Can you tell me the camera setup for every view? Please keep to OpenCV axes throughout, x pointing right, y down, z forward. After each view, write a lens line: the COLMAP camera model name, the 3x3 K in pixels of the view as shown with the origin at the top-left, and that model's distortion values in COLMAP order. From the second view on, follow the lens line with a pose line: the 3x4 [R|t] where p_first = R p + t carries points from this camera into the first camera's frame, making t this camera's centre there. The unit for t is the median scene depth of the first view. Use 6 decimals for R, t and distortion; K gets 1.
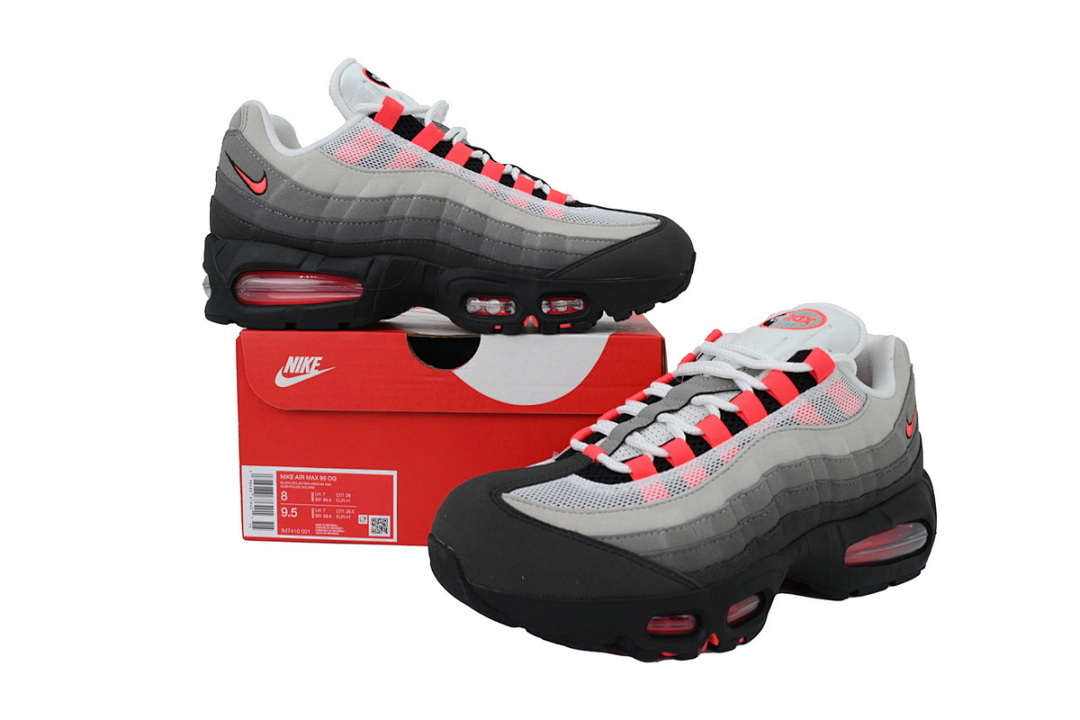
lens RADIAL K [[842.8, 0, 533.9], [0, 842.8, 360.7], [0, 0, 1]] dist [0.030760, 0.002055]
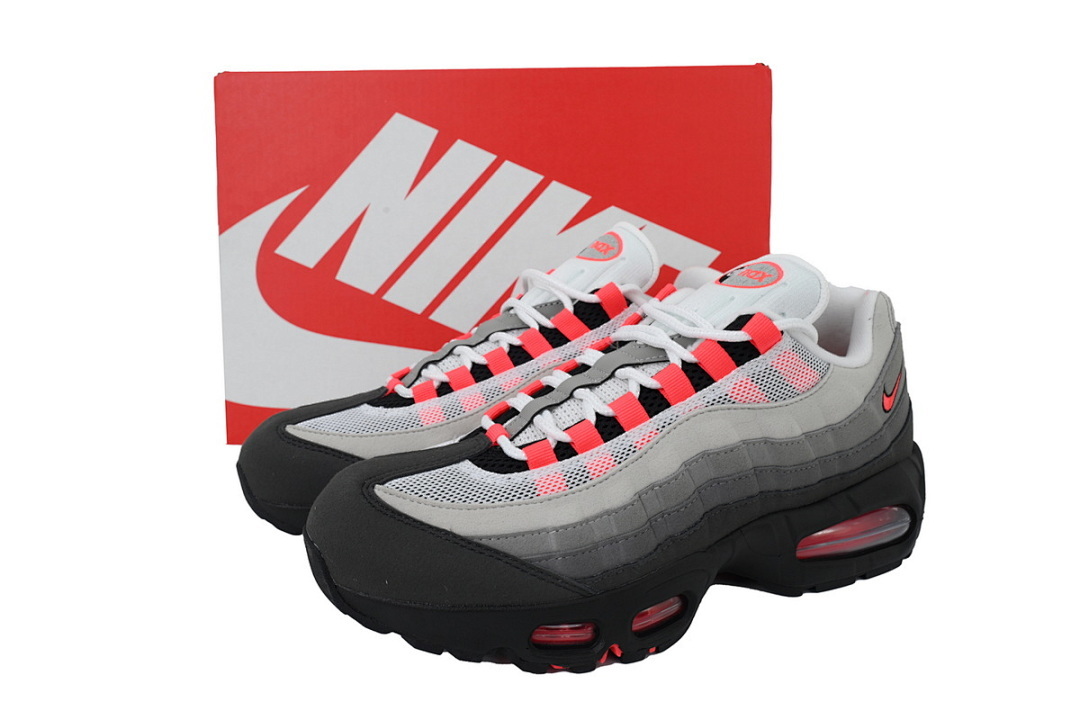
lens RADIAL K [[842.8, 0, 539.2], [0, 842.8, 358.9], [0, 0, 1]] dist [0.030760, 0.002055]
pose [[0.993608, -0.002265, -0.112860, 0.214506], [0.012349, 0.995980, 0.088726, -0.047565], [0.112205, -0.089553, 0.989641, 0.135360]]
